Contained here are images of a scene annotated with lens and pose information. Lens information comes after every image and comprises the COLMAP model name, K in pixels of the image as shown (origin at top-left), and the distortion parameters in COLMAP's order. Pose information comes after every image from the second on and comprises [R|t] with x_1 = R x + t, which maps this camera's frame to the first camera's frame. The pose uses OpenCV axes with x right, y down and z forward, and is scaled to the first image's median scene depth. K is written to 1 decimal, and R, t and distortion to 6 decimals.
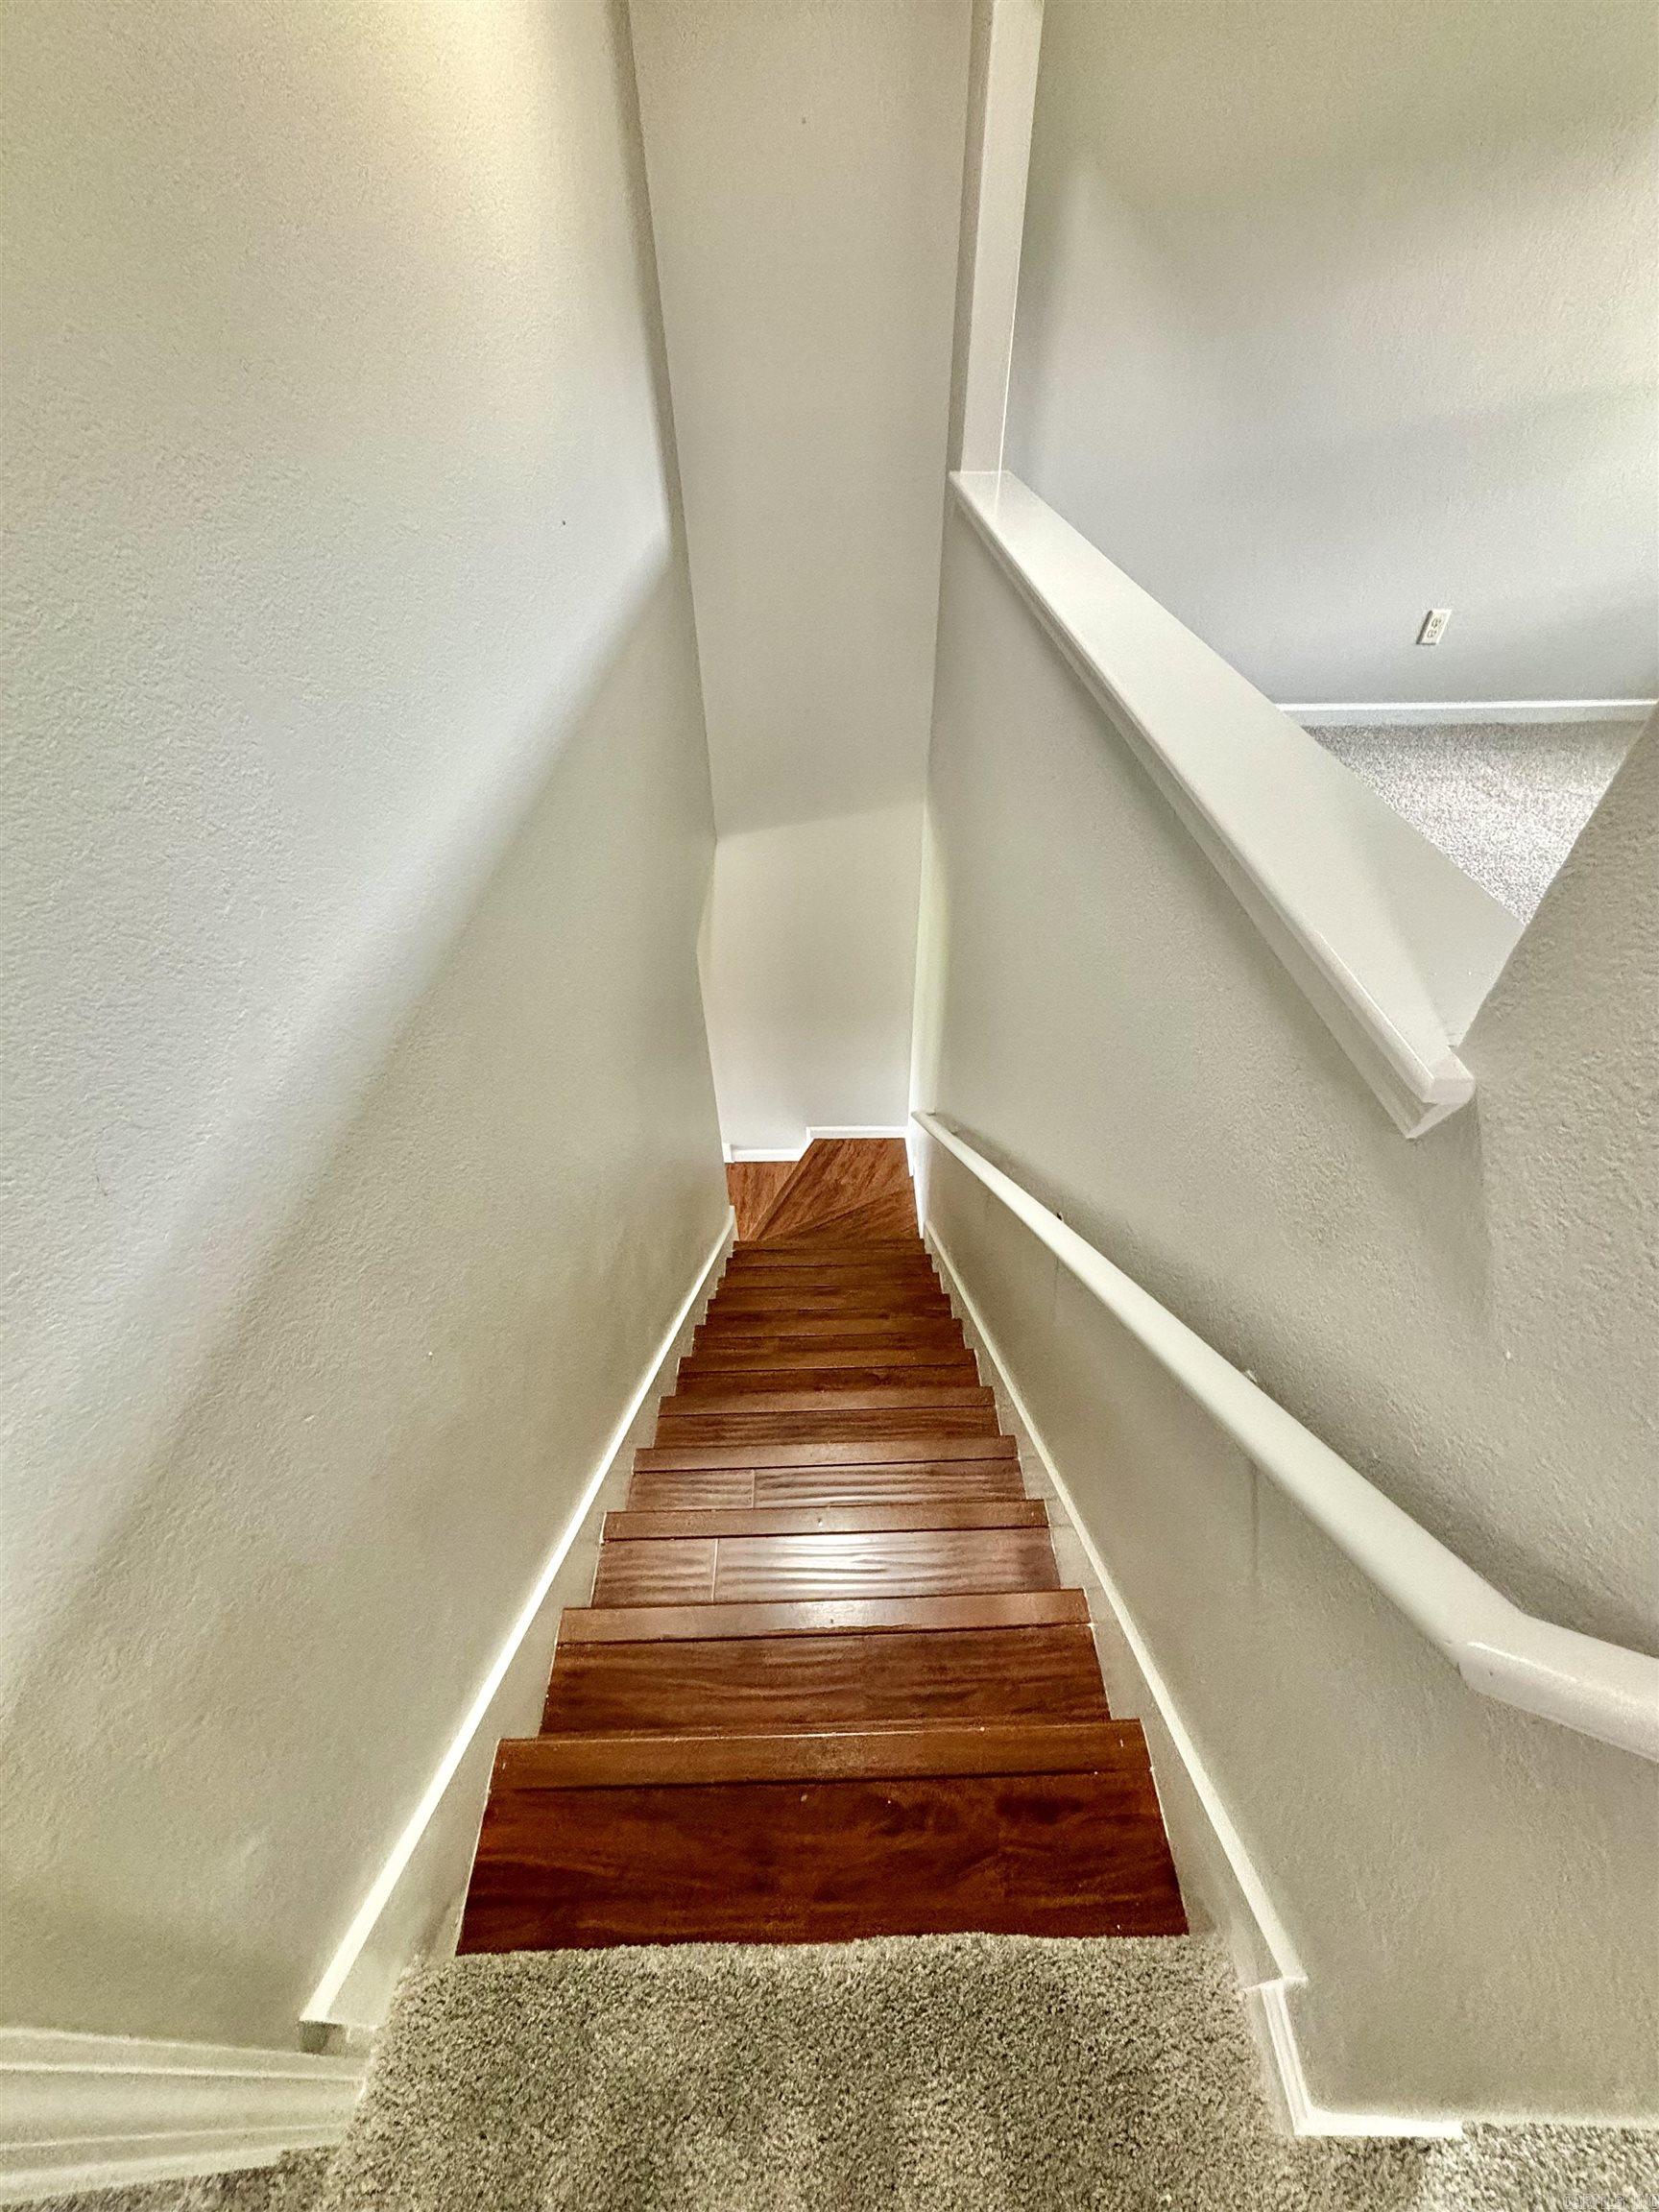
lens RADIAL K [[898.4, 0, 839.5], [0, 898.4, 1097.9], [0, 0, 1]] dist [-0.002419, 0.003384]
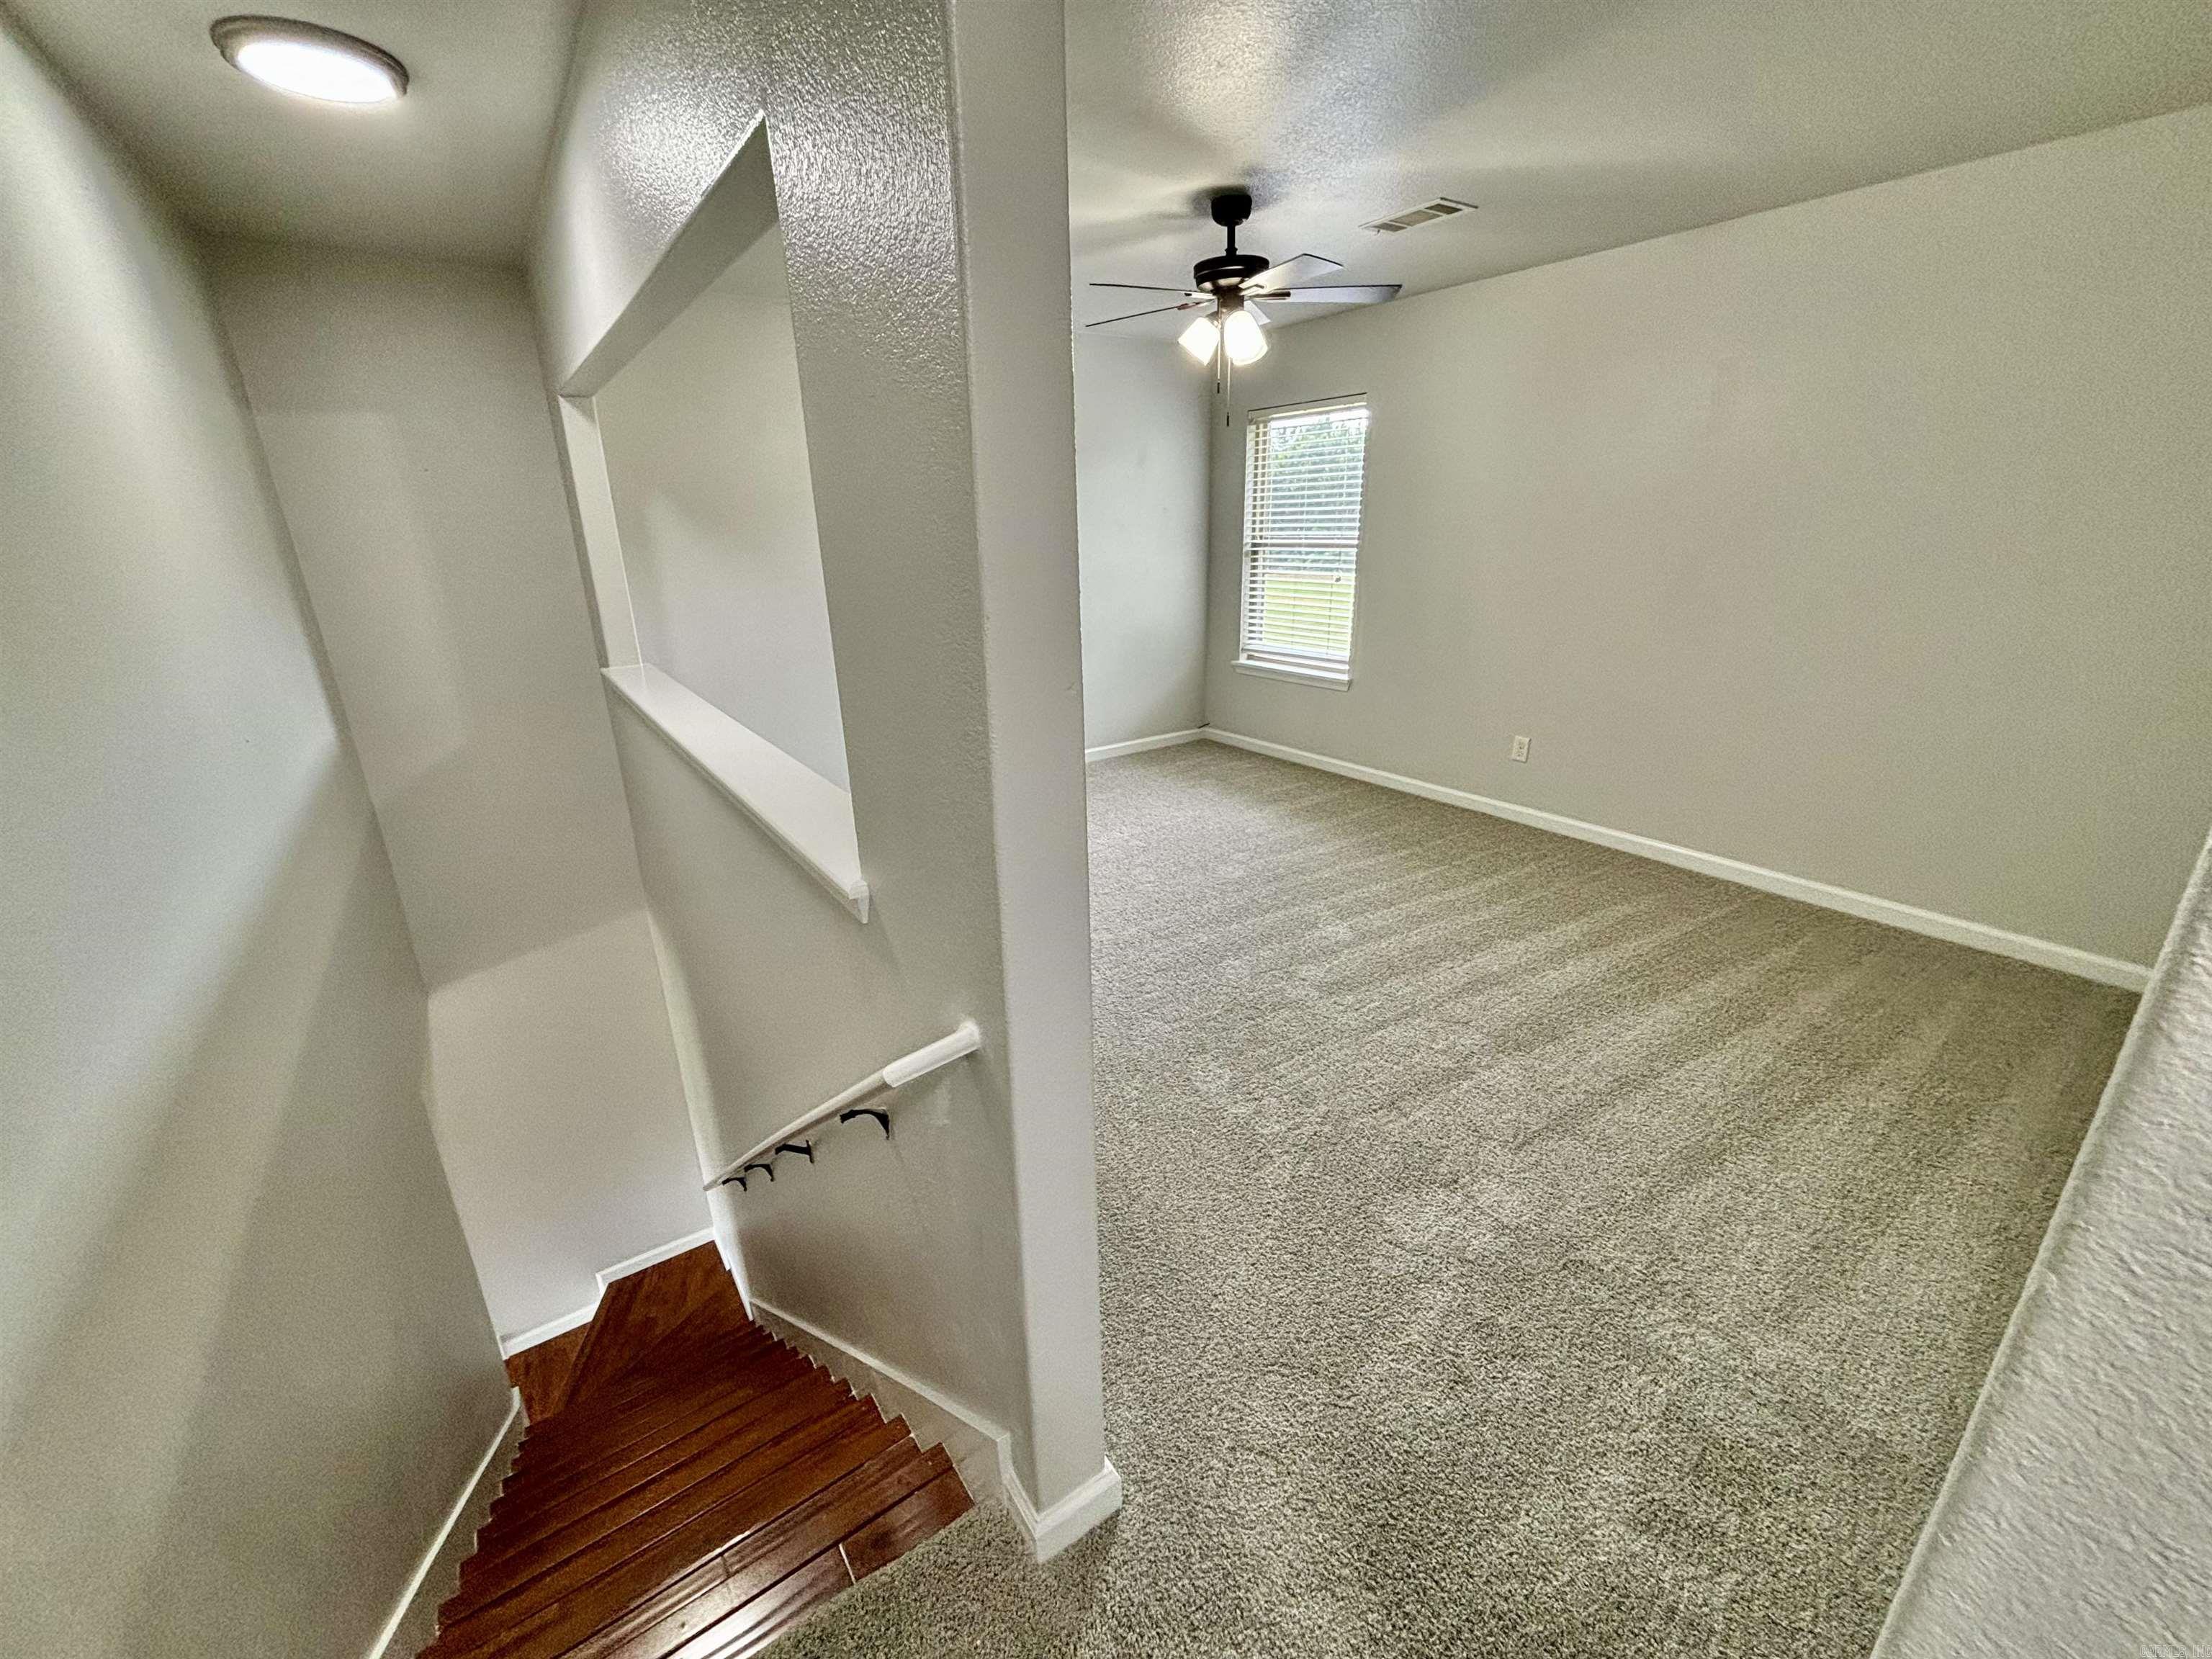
lens RADIAL K [[898.4, 0, 1110.5], [0, 898.4, 814.2], [0, 0, 1]] dist [-0.002419, 0.003384]
pose [[0.827935, -0.187892, 0.528413, 0.002545], [0.382936, 0.877773, -0.287879, 0.120410], [-0.409737, 0.440694, 0.798690, -0.201103]]
